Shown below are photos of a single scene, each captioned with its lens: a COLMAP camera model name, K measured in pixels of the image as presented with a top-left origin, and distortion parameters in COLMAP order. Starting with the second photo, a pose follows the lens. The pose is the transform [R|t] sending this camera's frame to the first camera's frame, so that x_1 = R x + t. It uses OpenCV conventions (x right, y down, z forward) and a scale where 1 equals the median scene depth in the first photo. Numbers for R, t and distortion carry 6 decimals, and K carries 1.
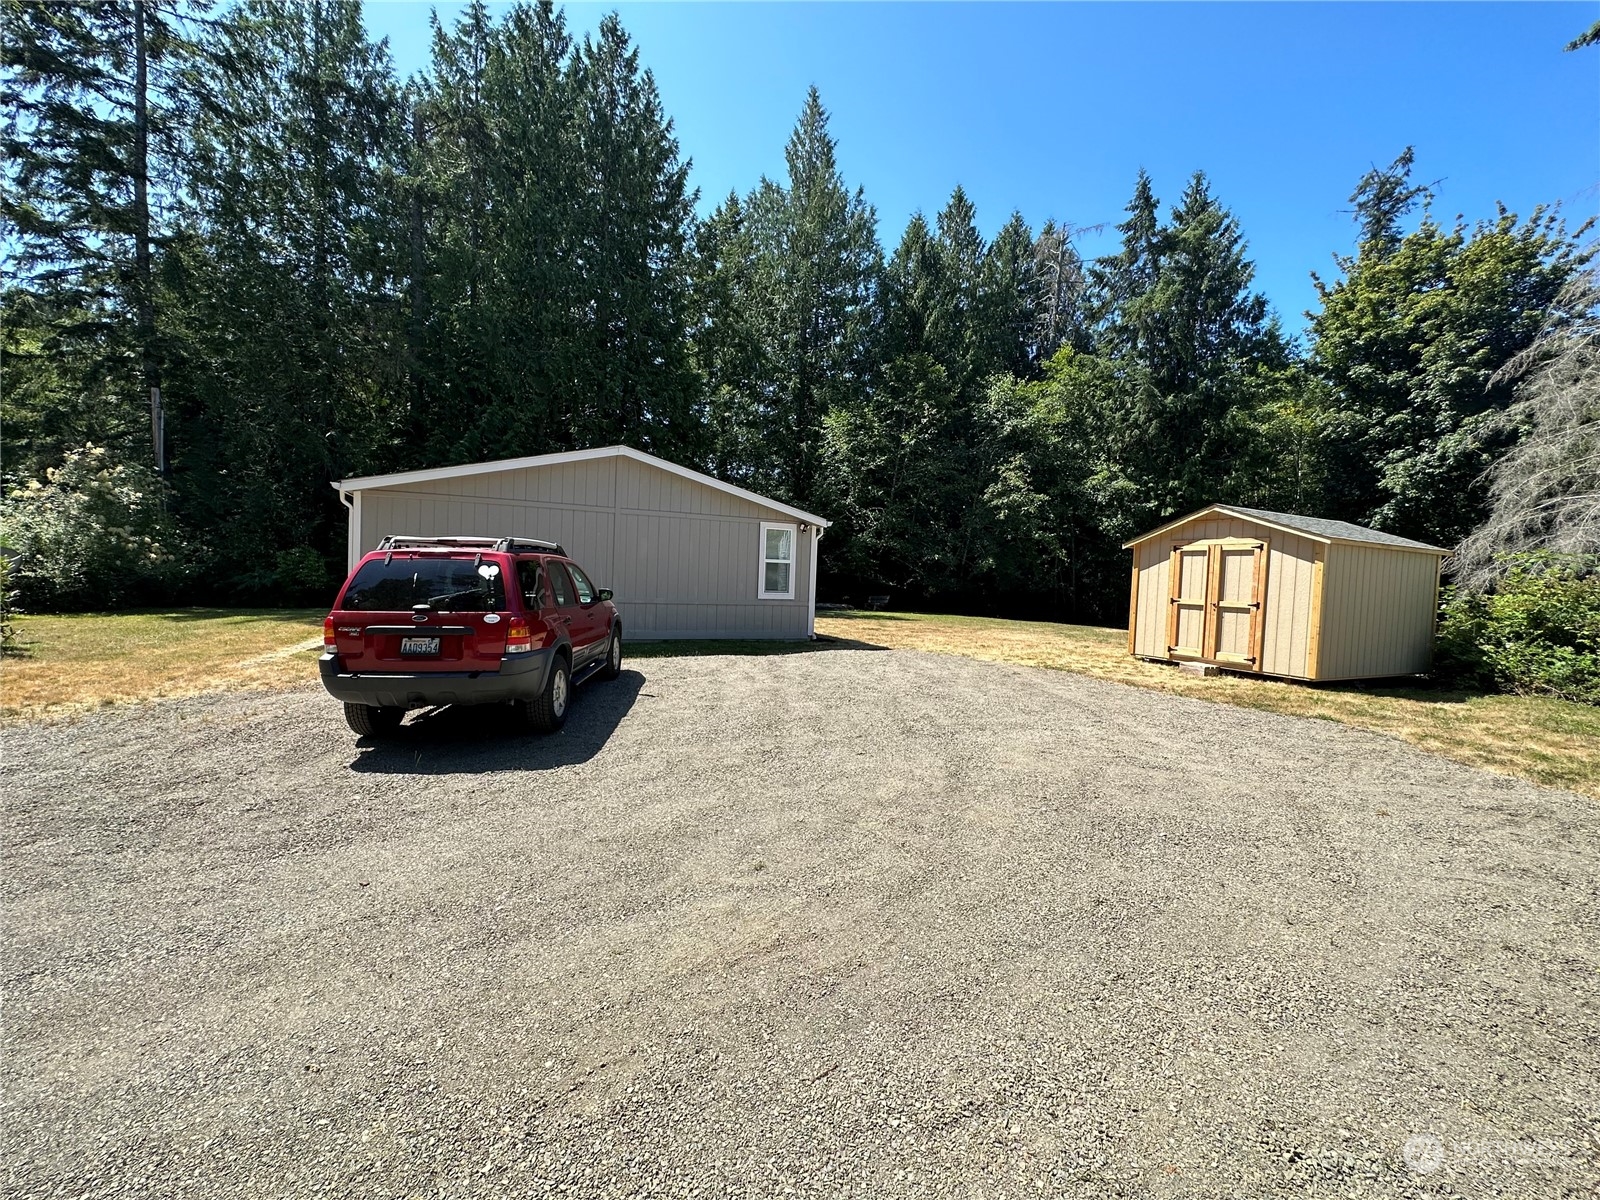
lens RADIAL K [[641.4, 0, 803.1], [0, 641.4, 596.4], [0, 0, 1]] dist [0.000496, -0.000026]
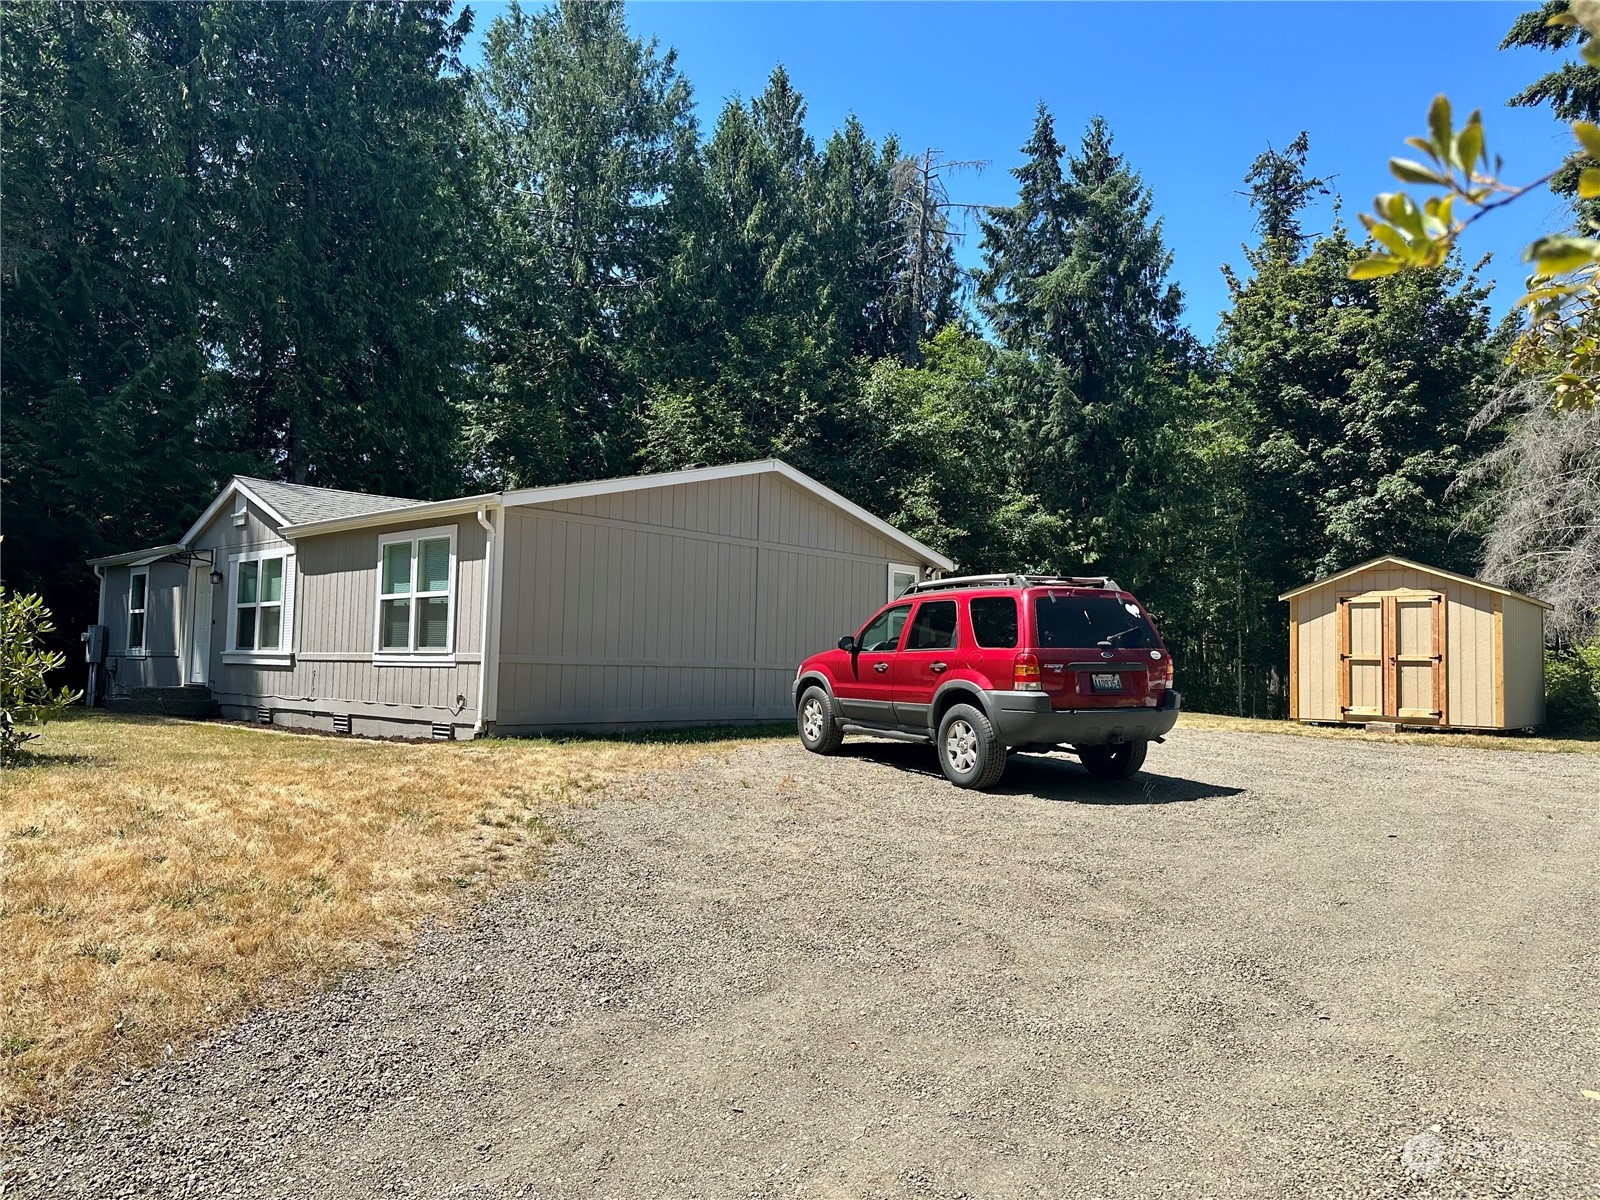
lens RADIAL K [[1117.5, 0, 811.0], [0, 1117.5, 603.1], [0, 0, 1]] dist [0.066746, -0.085104]
pose [[0.920098, 0.005853, 0.391644, -0.263831], [0.025784, 0.996814, -0.075472, 0.011239], [-0.390838, 0.079540, 0.917016, -0.067657]]
